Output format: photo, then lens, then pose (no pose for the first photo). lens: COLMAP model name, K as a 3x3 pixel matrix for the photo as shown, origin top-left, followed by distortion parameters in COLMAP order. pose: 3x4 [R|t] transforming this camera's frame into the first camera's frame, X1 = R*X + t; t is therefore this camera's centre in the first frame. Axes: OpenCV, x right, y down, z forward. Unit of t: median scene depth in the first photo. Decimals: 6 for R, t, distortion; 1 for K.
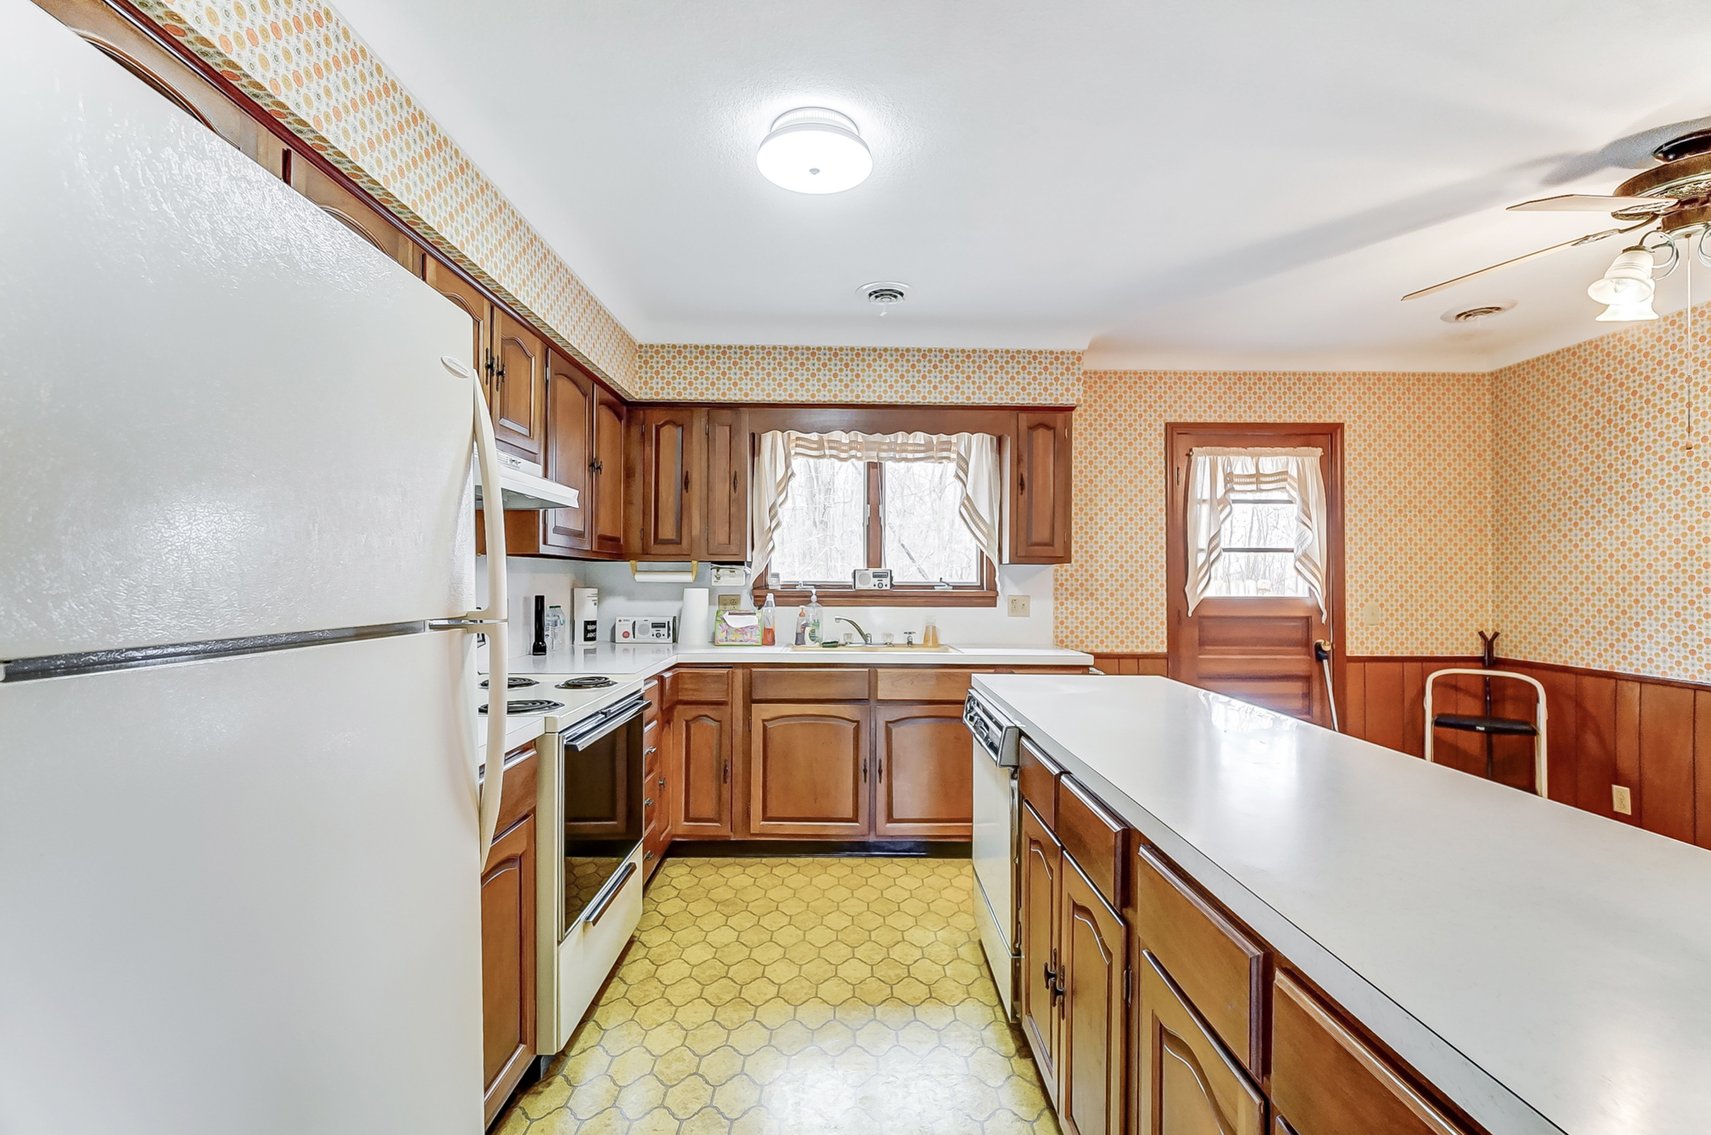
lens RADIAL K [[756.2, 0, 860.1], [0, 756.2, 577.3], [0, 0, 1]] dist [0.010834, -0.000137]
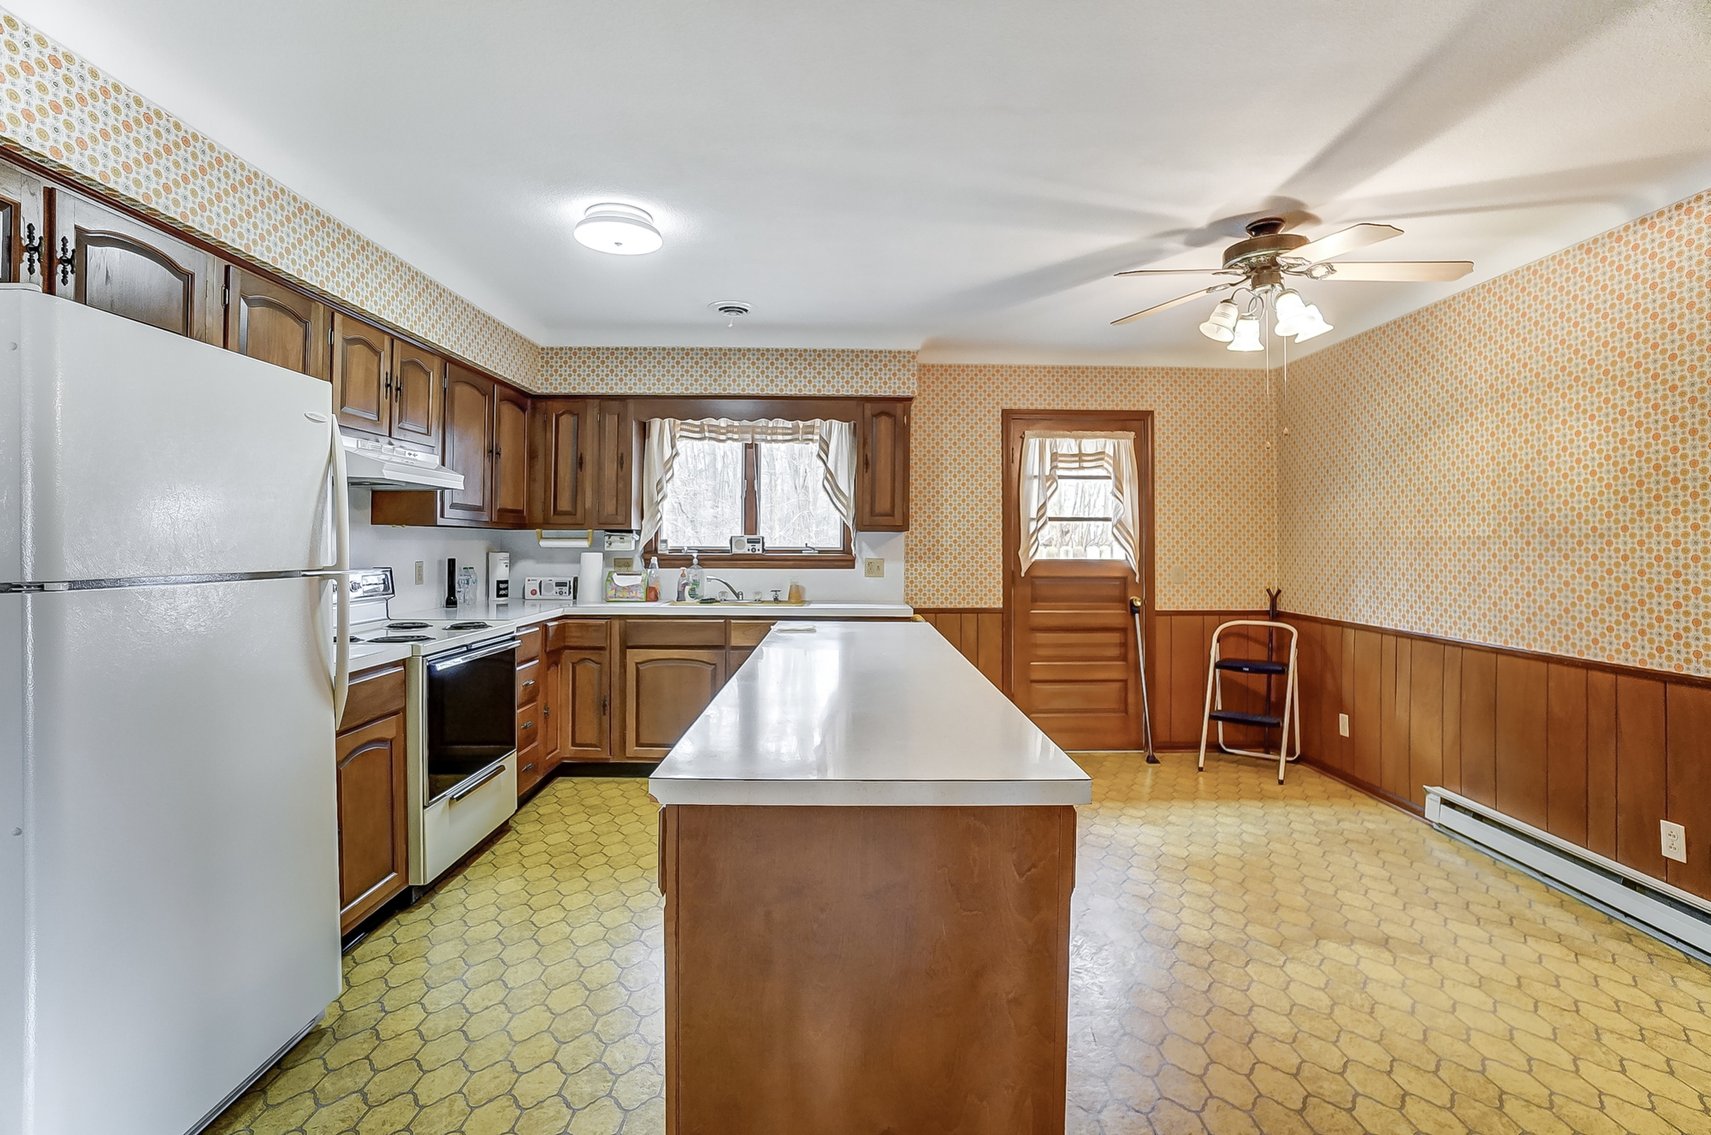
lens RADIAL K [[778.2, 0, 855.2], [0, 778.2, 537.7], [0, 0, 1]] dist [-0.036582, 0.000759]
pose [[0.999992, -0.000398, -0.003959, 0.195118], [0.000379, 0.999989, -0.004696, -0.002699], [0.003961, 0.004695, 0.999981, -0.196578]]
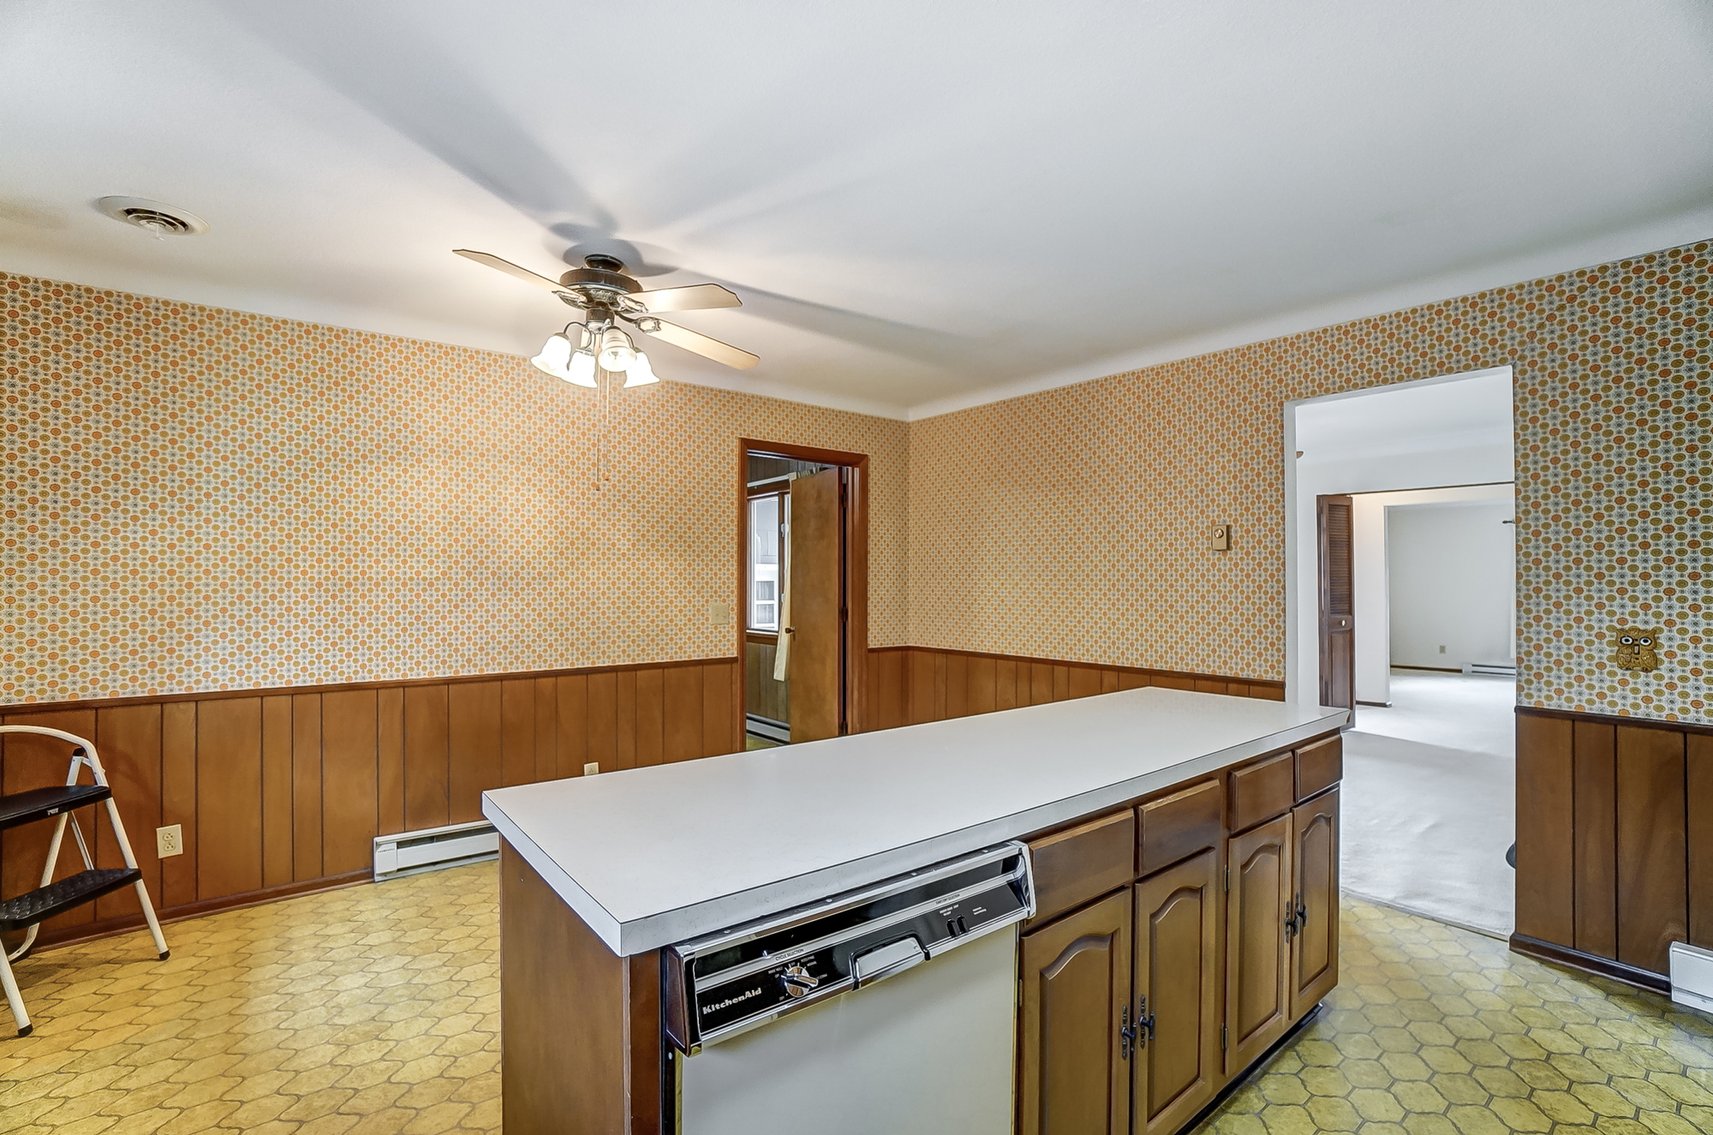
lens RADIAL K [[743.9, 0, 852.2], [0, 743.9, 575.5], [0, 0, 1]] dist [-0.031629, 0.000199]
pose [[-0.611251, -0.000928, 0.791436, -0.107177], [-0.005530, 0.999980, -0.003099, -0.010696], [-0.791417, -0.006271, -0.611244, 0.784555]]
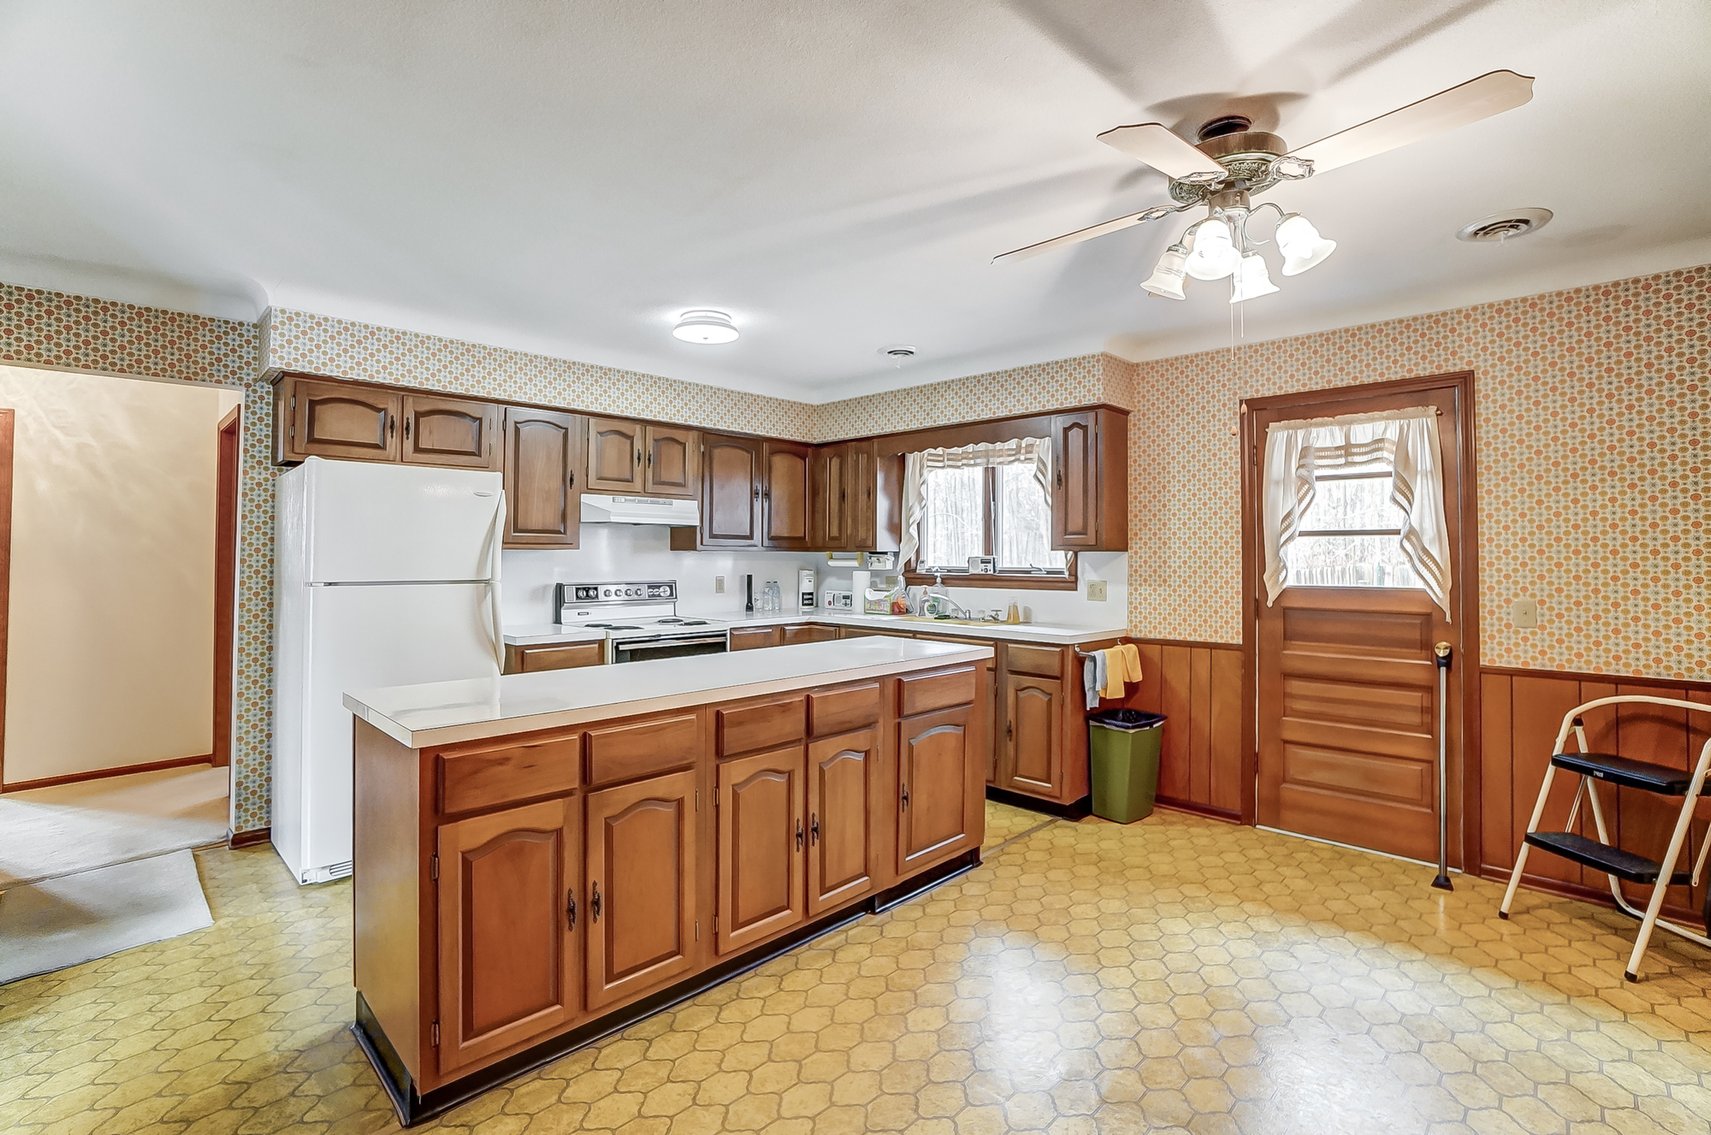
lens RADIAL K [[778.2, 0, 855.2], [0, 778.2, 537.7], [0, 0, 1]] dist [-0.036582, 0.000759]
pose [[0.707059, -0.020106, -0.706869, 0.783130], [0.001105, 0.999626, -0.027328, -0.007702], [0.707154, 0.018542, 0.706816, -0.014144]]
